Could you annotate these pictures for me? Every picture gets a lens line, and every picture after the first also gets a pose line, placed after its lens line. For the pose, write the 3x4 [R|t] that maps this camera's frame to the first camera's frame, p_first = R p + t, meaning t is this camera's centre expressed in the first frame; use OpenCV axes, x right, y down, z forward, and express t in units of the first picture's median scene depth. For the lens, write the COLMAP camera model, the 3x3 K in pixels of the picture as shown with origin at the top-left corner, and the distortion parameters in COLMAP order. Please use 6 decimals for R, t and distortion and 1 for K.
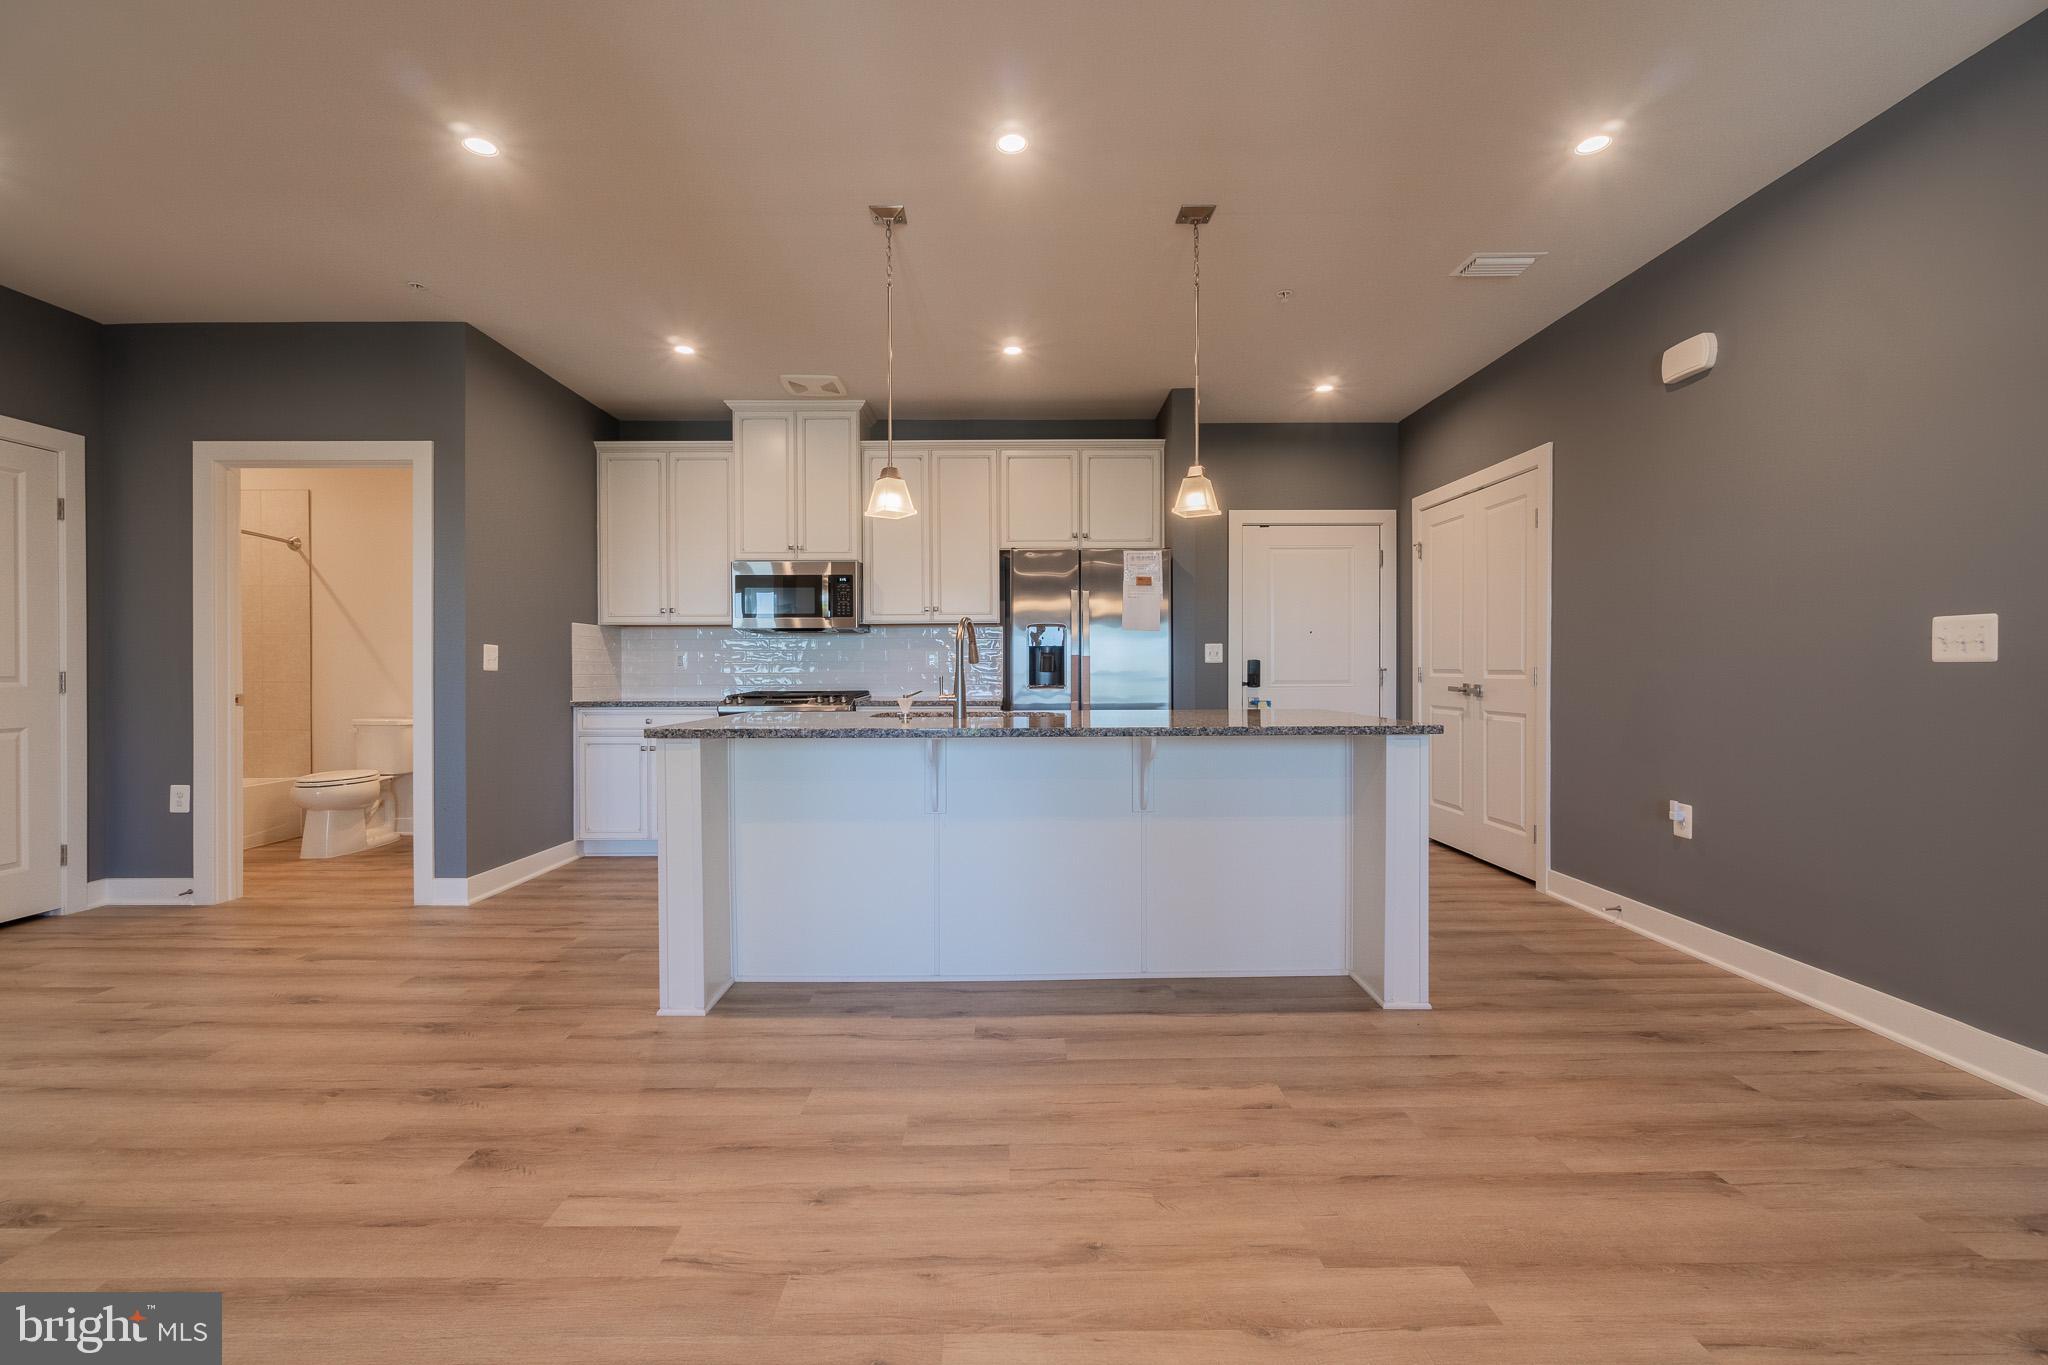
lens RADIAL K [[872.3, 0, 1024.0], [0, 872.3, 682.5], [0, 0, 1]] dist [-0.003486, 0.000529]
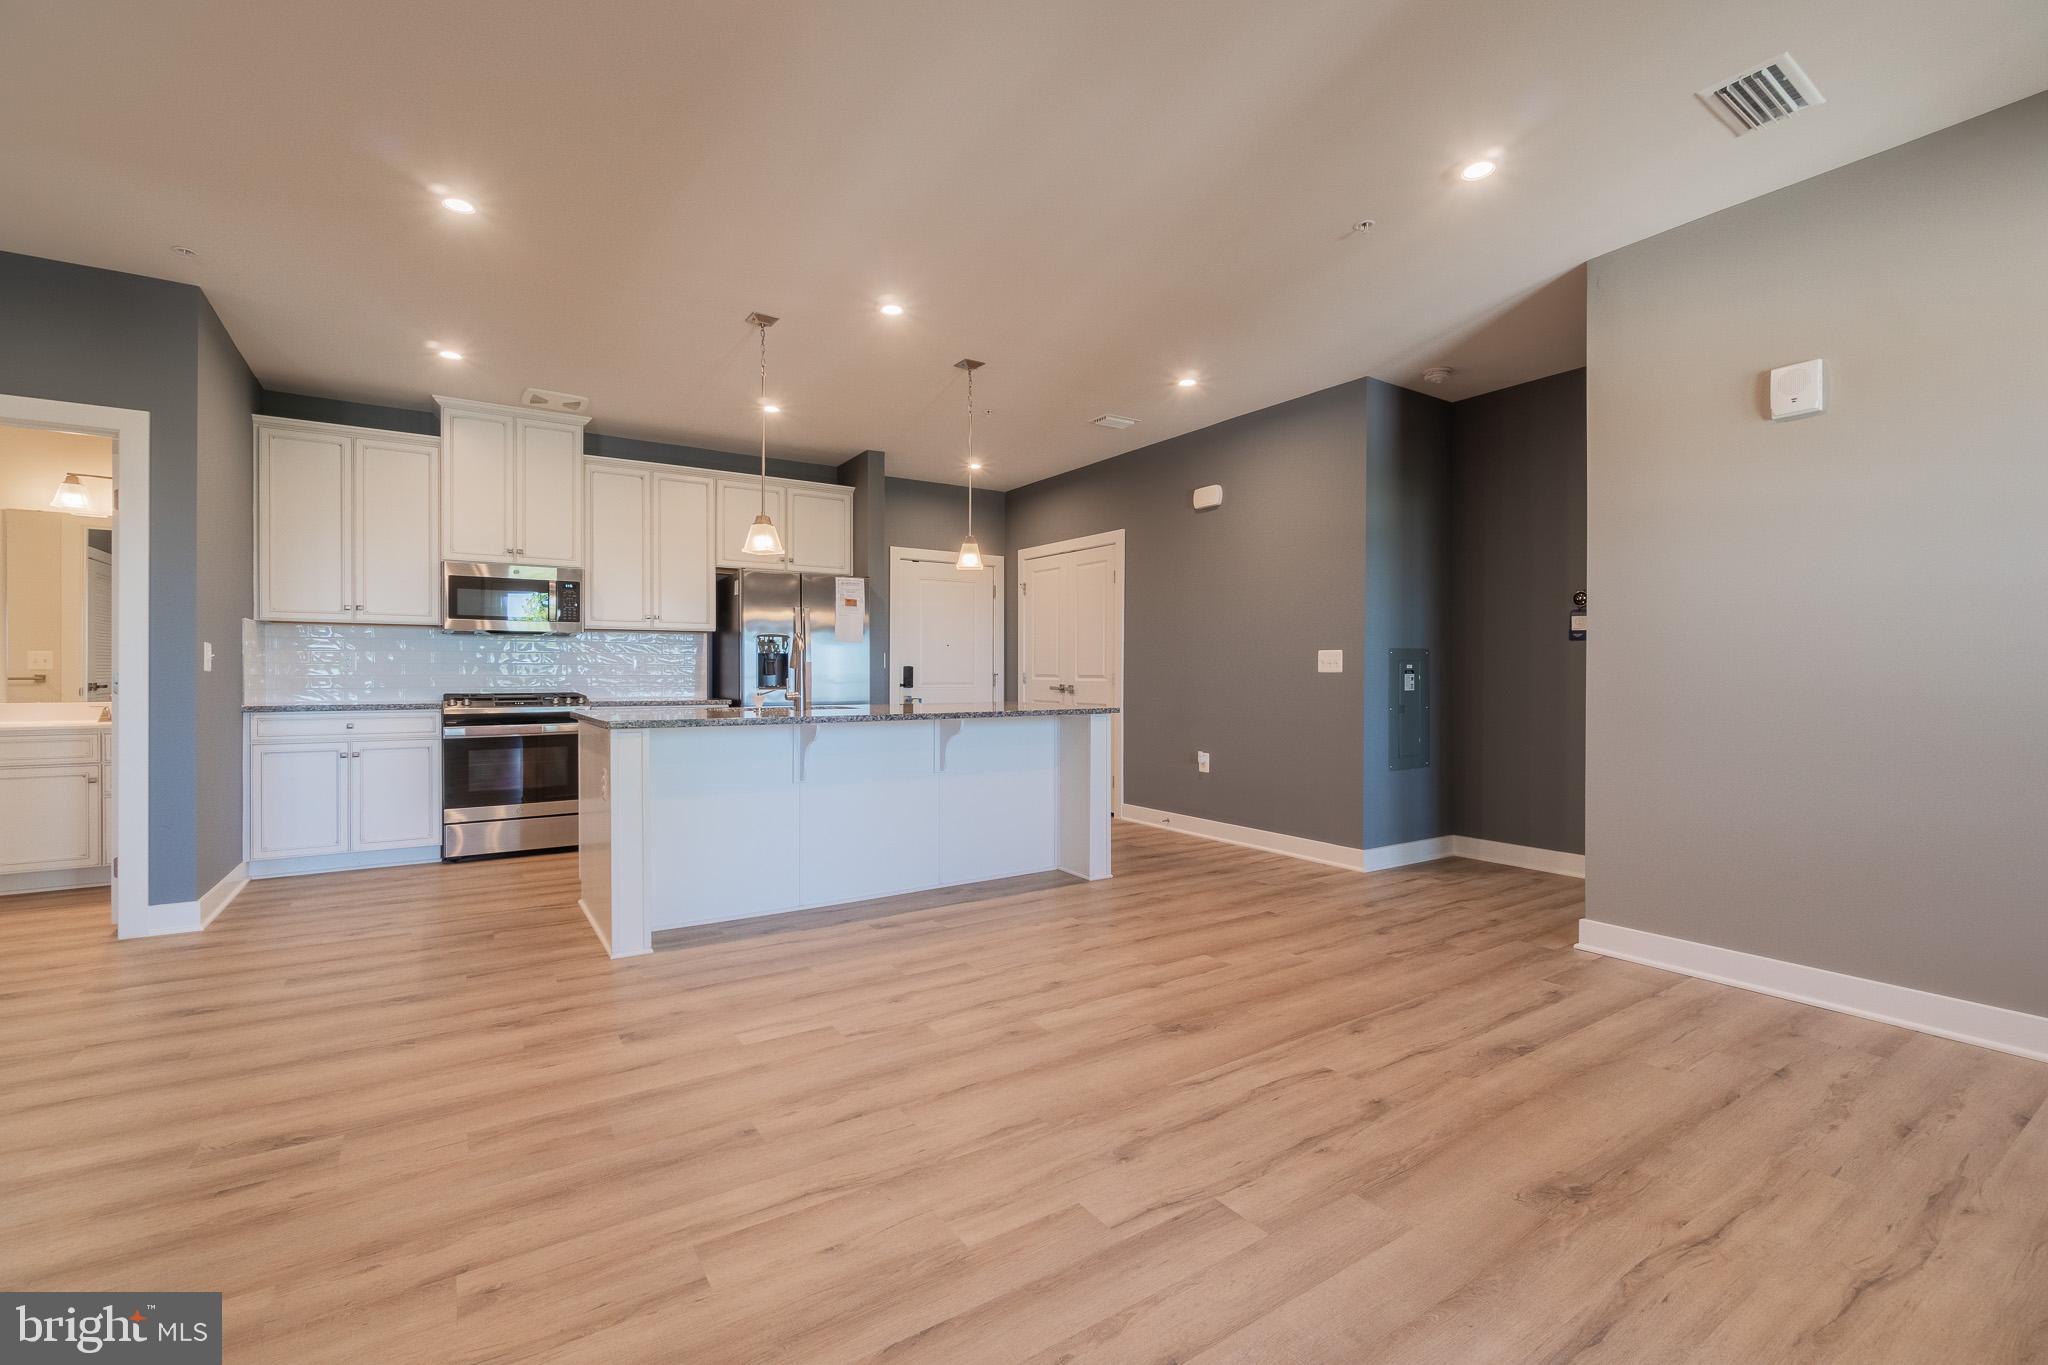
lens RADIAL K [[872.3, 0, 1024.0], [0, 872.3, 682.5], [0, 0, 1]] dist [-0.003486, 0.000529]
pose [[0.840250, -0.000677, 0.542198, -0.411239], [0.002791, 0.999991, -0.003078, 0.003217], [-0.542192, 0.004100, 0.840245, -0.224026]]
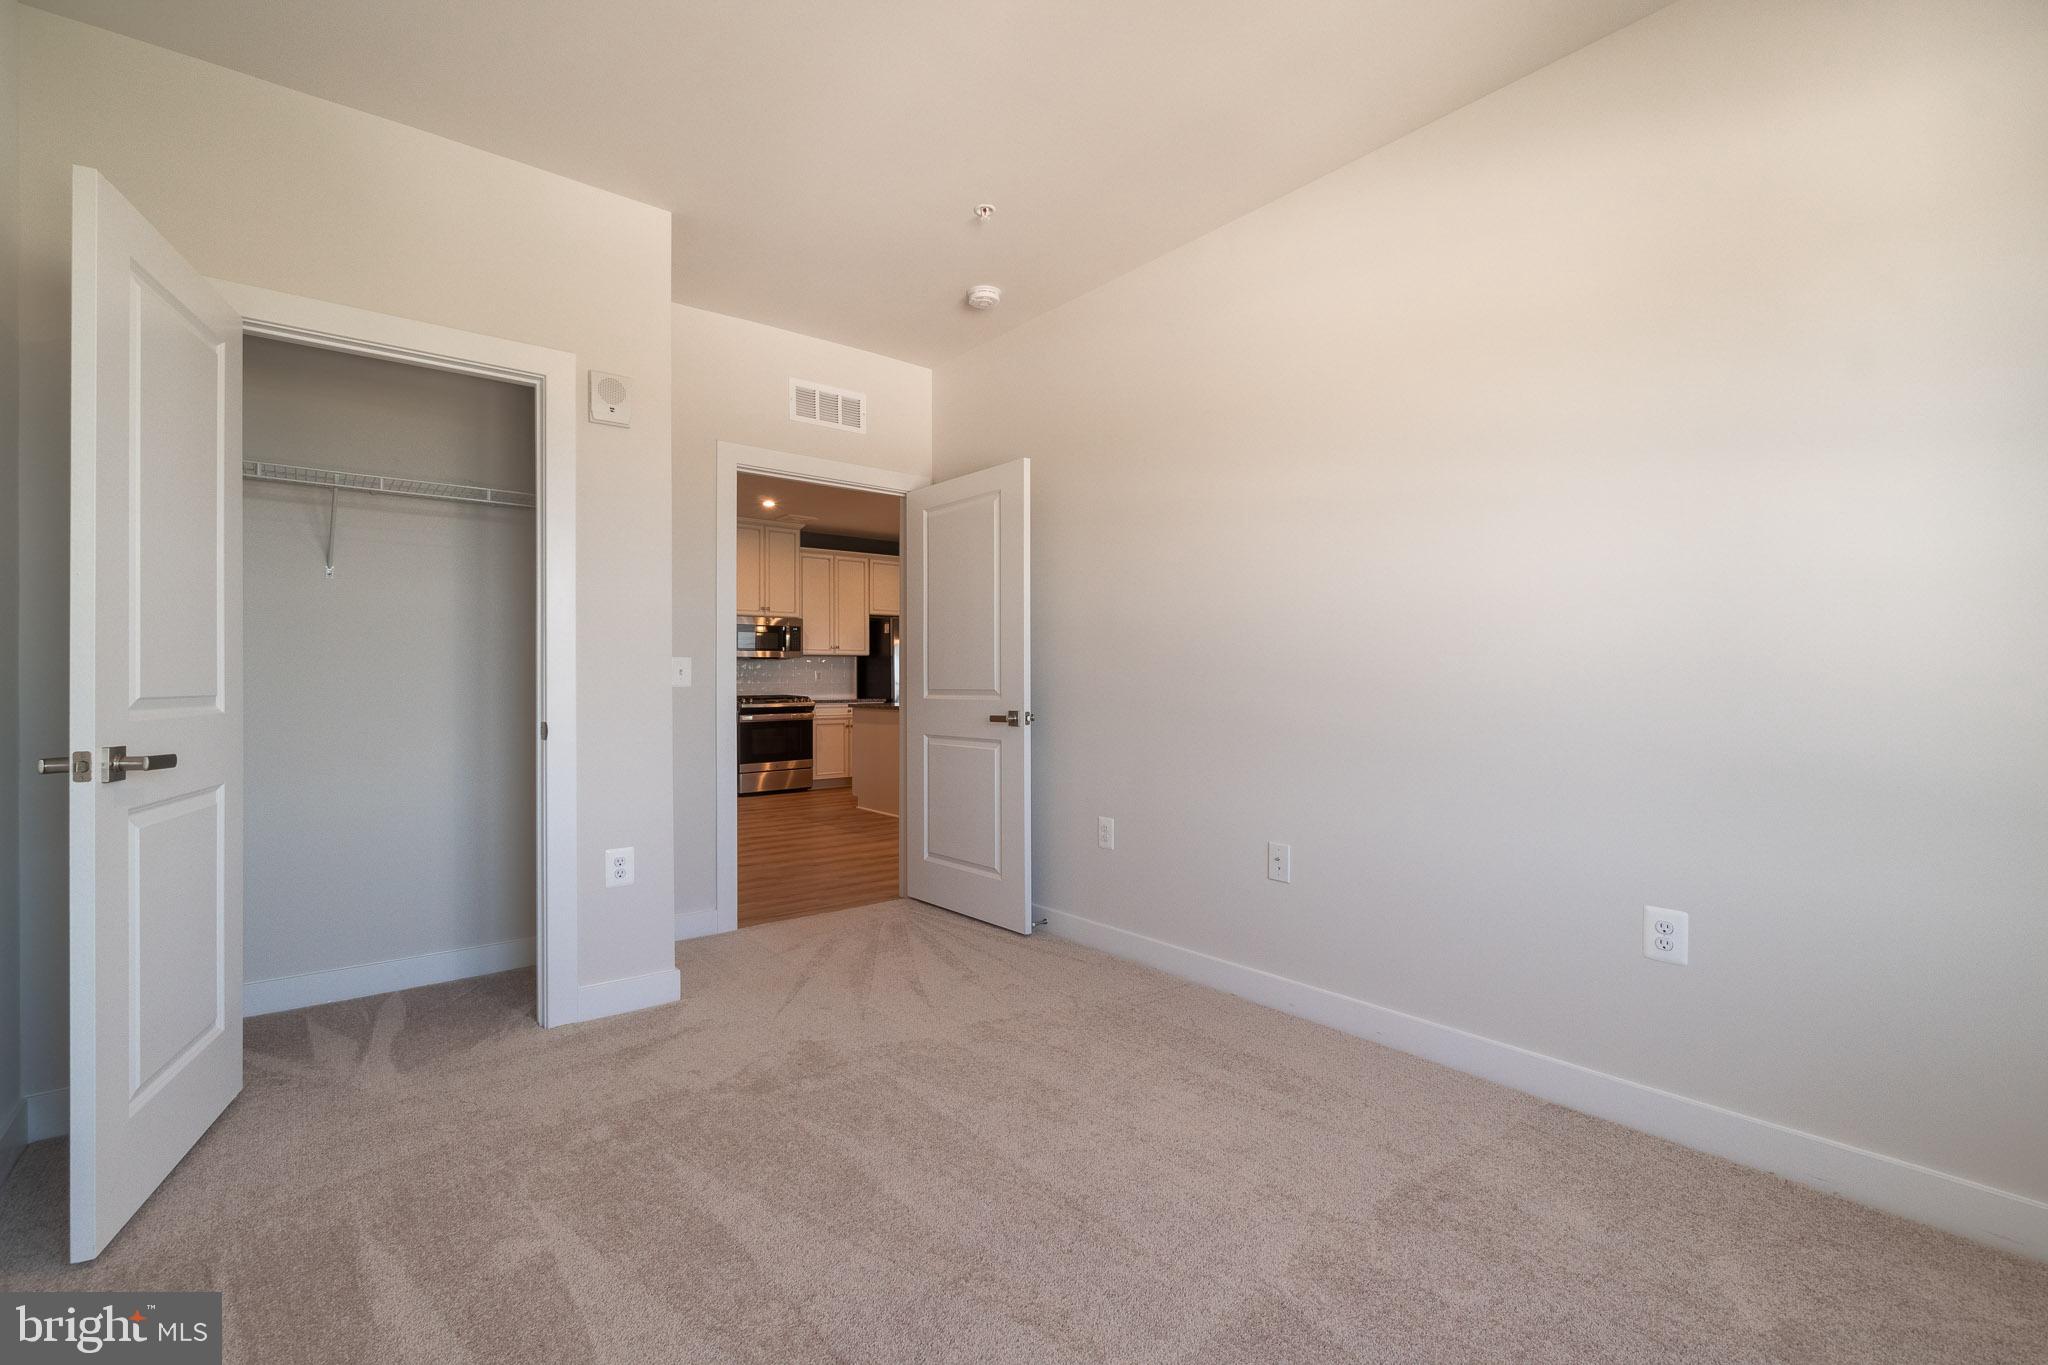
lens RADIAL K [[872.3, 0, 1024.0], [0, 872.3, 682.5], [0, 0, 1]] dist [-0.003486, 0.000529]
pose [[0.786338, -0.001856, 0.617793, -1.177724], [0.006264, 0.999968, -0.004969, -0.003285], [-0.617764, 0.007777, 0.786325, -0.790984]]
